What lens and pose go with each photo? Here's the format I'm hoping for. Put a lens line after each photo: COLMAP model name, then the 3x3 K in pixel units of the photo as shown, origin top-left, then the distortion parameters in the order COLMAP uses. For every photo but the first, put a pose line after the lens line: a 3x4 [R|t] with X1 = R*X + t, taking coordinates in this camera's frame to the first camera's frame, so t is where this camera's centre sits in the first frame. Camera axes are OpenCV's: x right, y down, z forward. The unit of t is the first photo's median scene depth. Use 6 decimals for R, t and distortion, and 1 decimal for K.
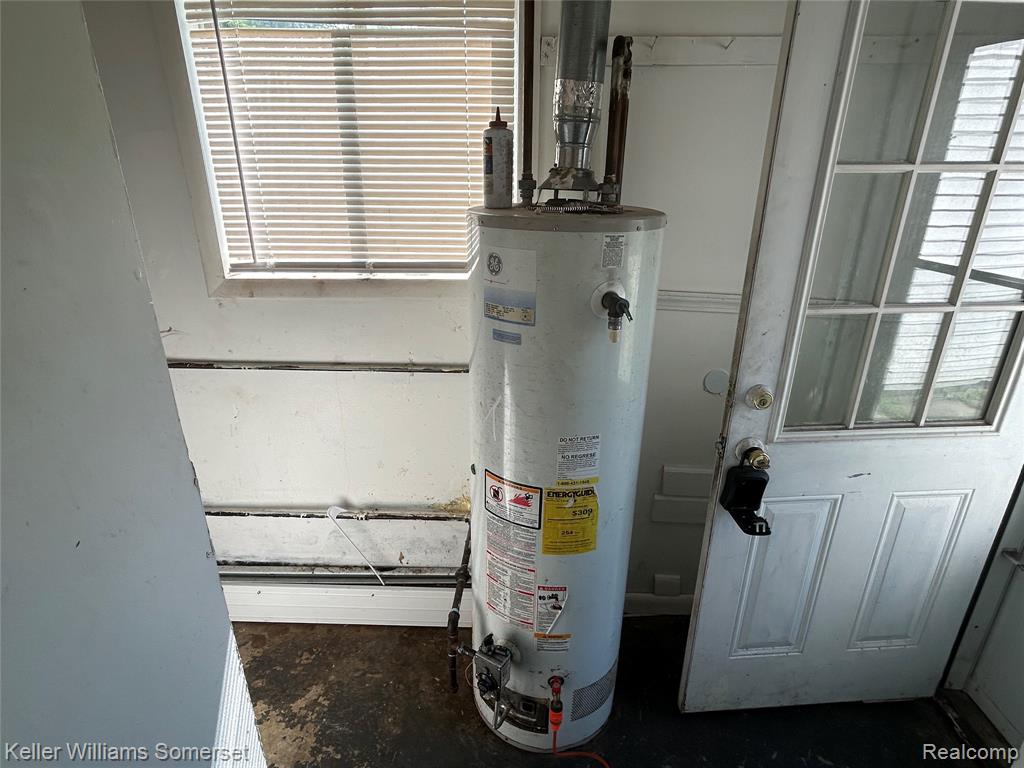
lens RADIAL K [[561.9, 0, 510.1], [0, 561.9, 381.0], [0, 0, 1]] dist [-0.006454, 0.002011]
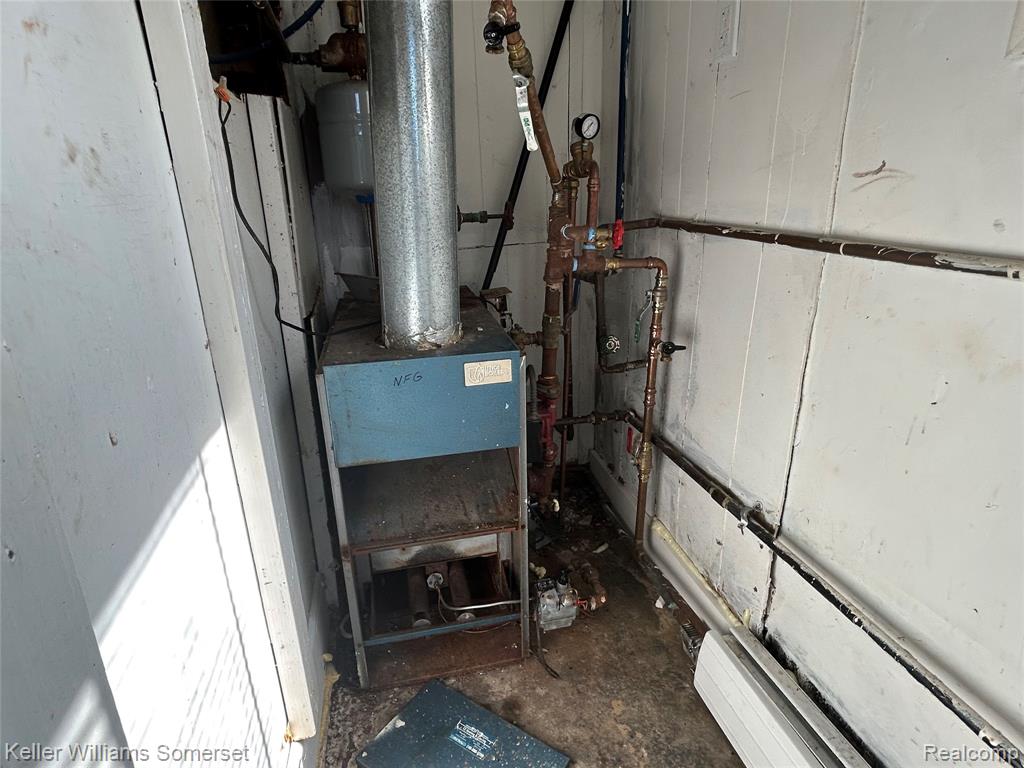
lens RADIAL K [[561.9, 0, 509.5], [0, 561.9, 381.6], [0, 0, 1]] dist [-0.006454, 0.002011]
pose [[0.241611, 0.309375, -0.919734, -0.279253], [-0.333316, 0.916605, 0.220761, 0.088877], [0.911331, 0.253224, 0.324582, 0.829200]]
